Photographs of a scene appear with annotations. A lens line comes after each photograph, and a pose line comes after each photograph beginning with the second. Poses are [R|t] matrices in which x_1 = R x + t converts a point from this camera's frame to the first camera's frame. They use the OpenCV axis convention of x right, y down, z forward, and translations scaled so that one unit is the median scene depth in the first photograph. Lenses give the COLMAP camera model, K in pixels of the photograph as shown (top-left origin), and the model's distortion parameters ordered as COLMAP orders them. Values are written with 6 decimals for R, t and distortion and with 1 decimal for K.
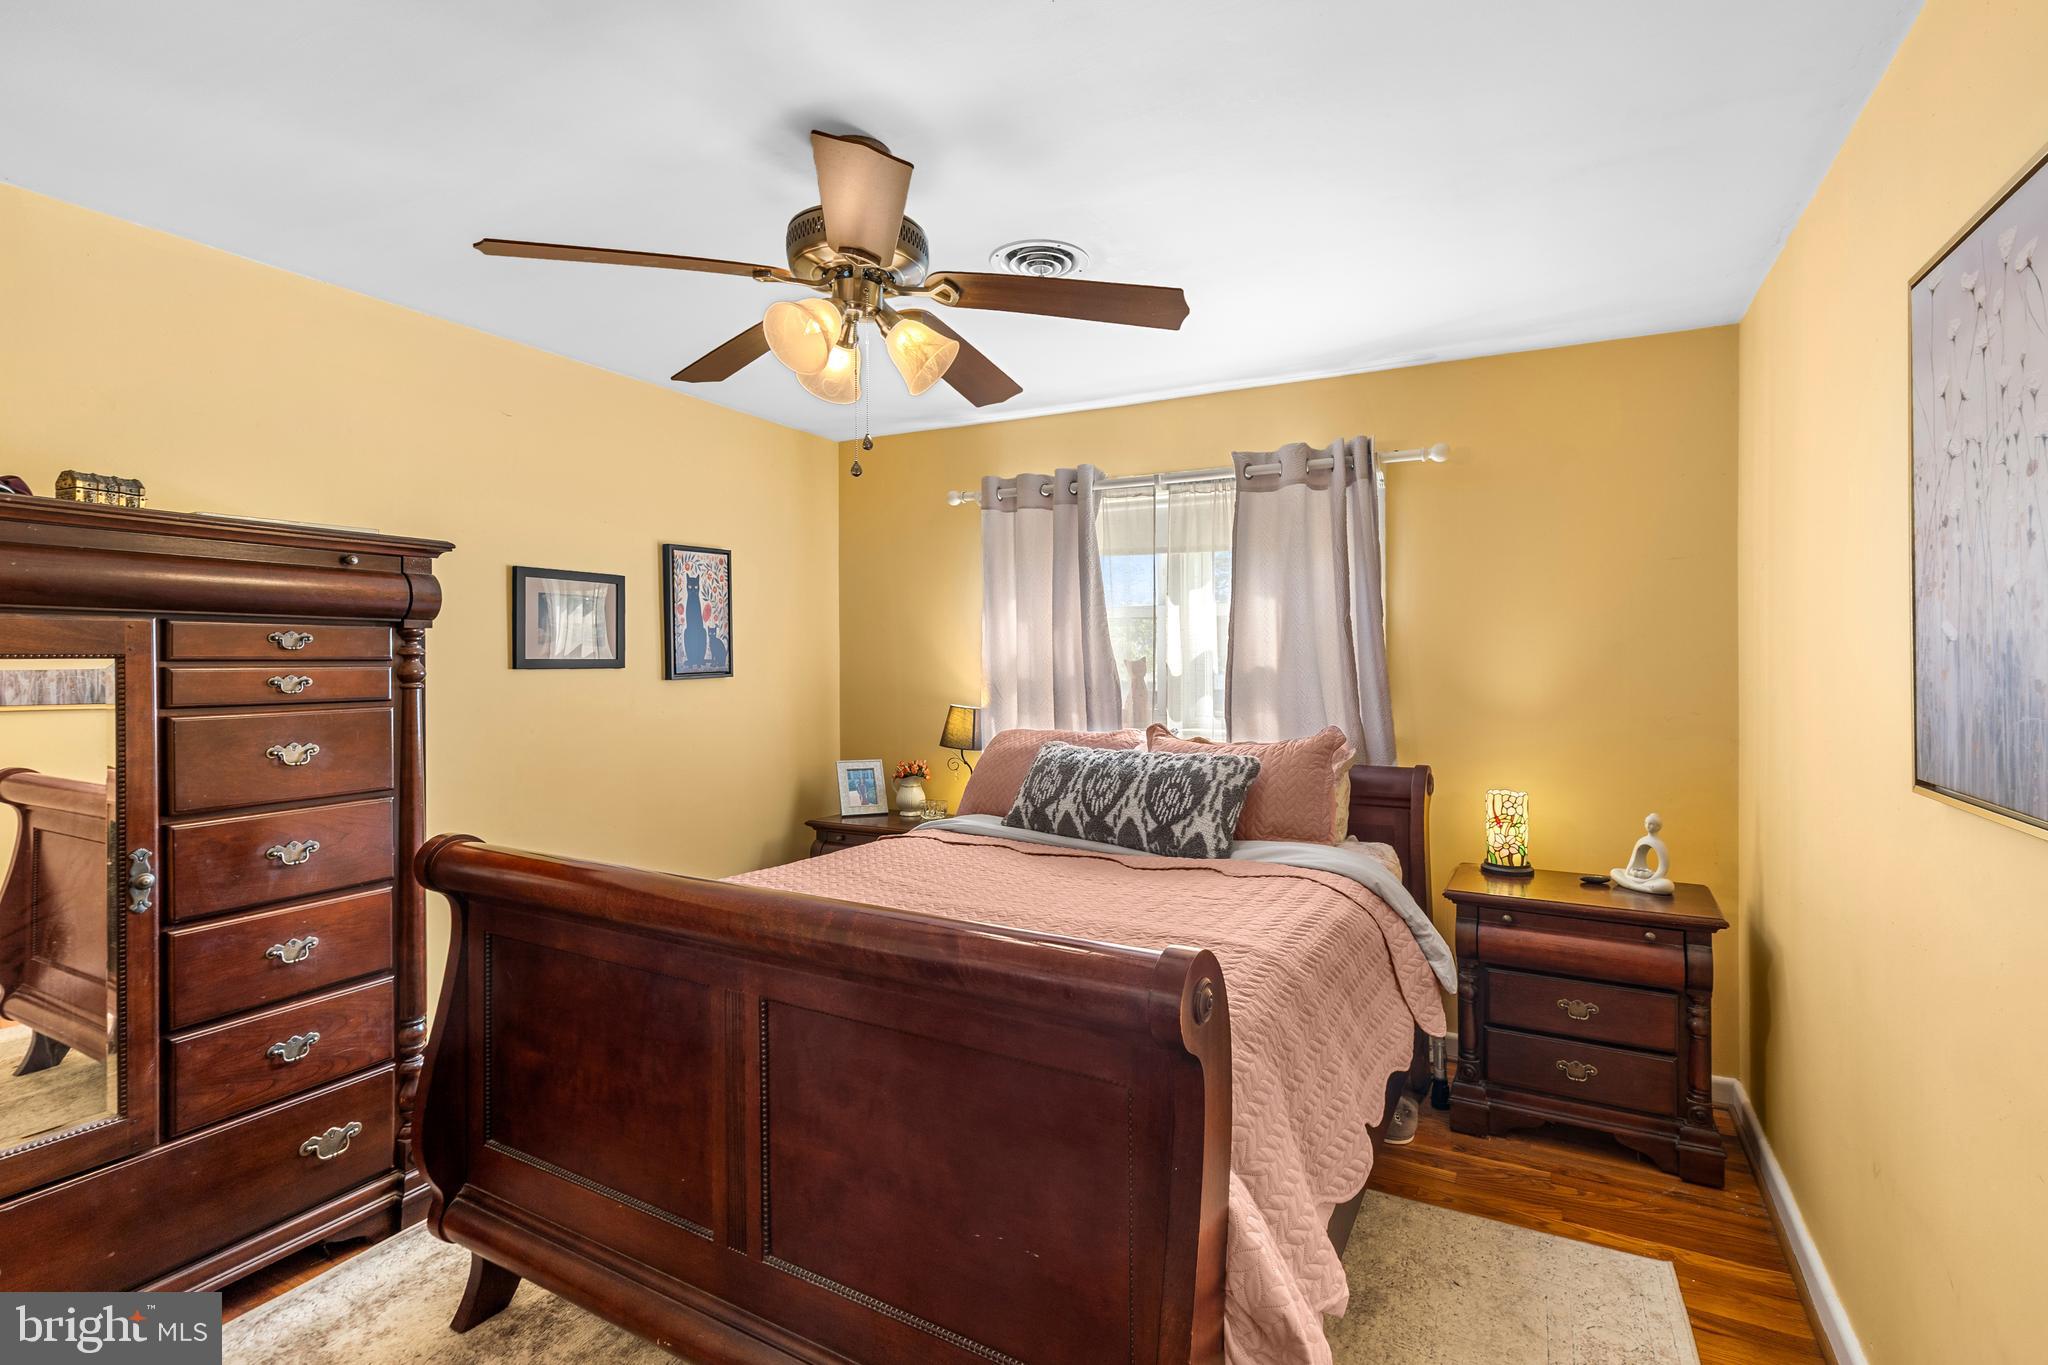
lens RADIAL K [[933.9, 0, 1016.9], [0, 933.9, 654.9], [0, 0, 1]] dist [-0.001878, -0.000166]
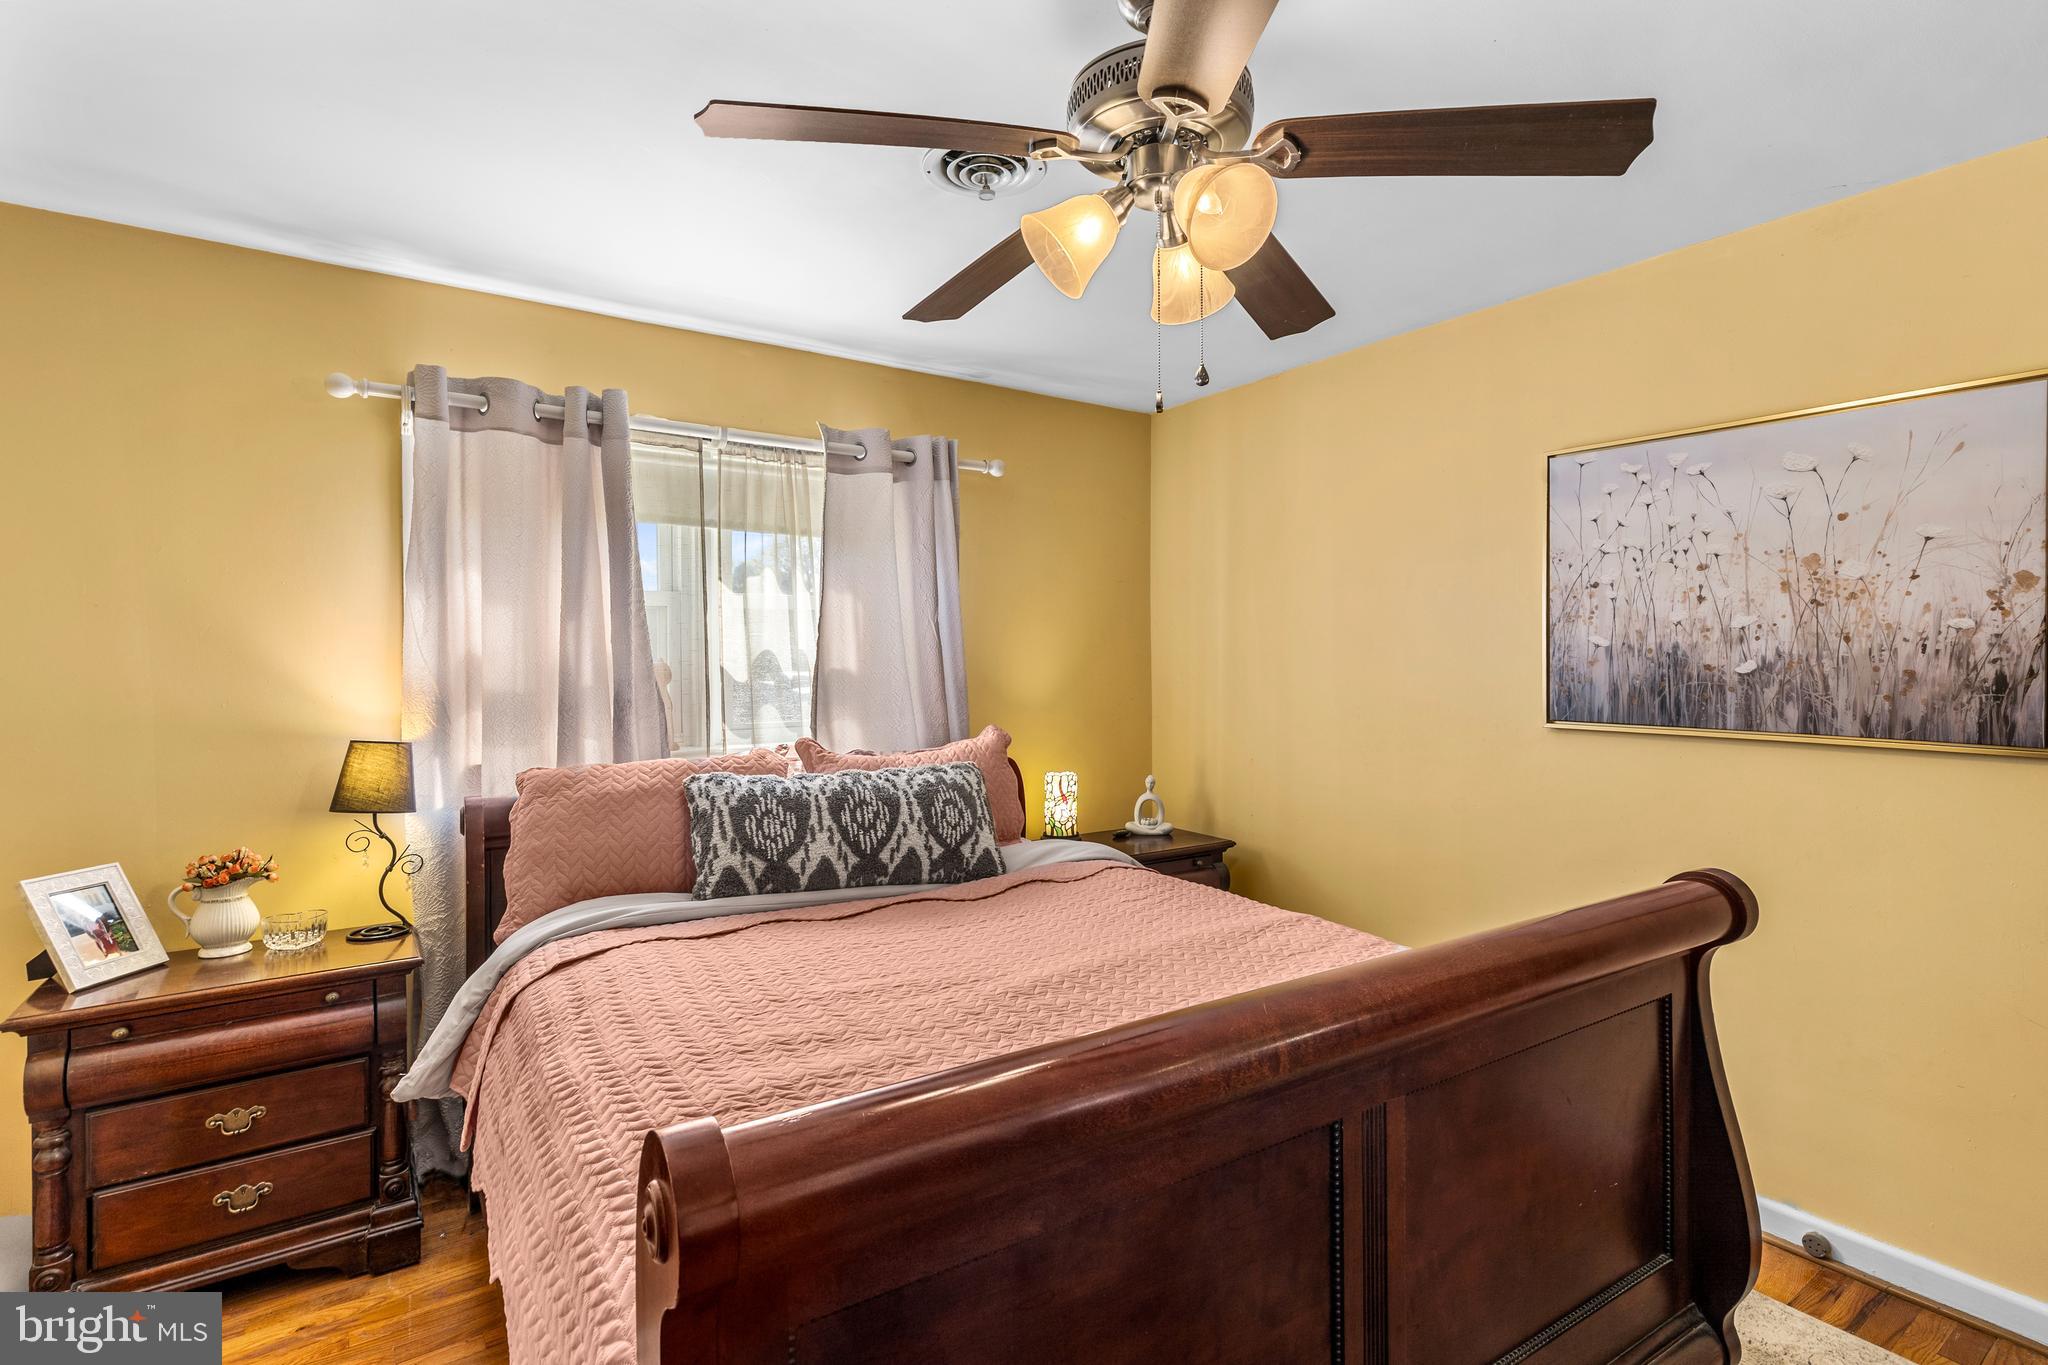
lens RADIAL K [[997.5, 0, 1023.0], [0, 997.5, 652.2], [0, 0, 1]] dist [-0.000039, -0.000158]
pose [[0.456358, 0.003593, 0.889789, -0.606707], [0.001049, 0.999989, -0.004576, 0.002448], [-0.889795, 0.003022, 0.456350, 0.479676]]
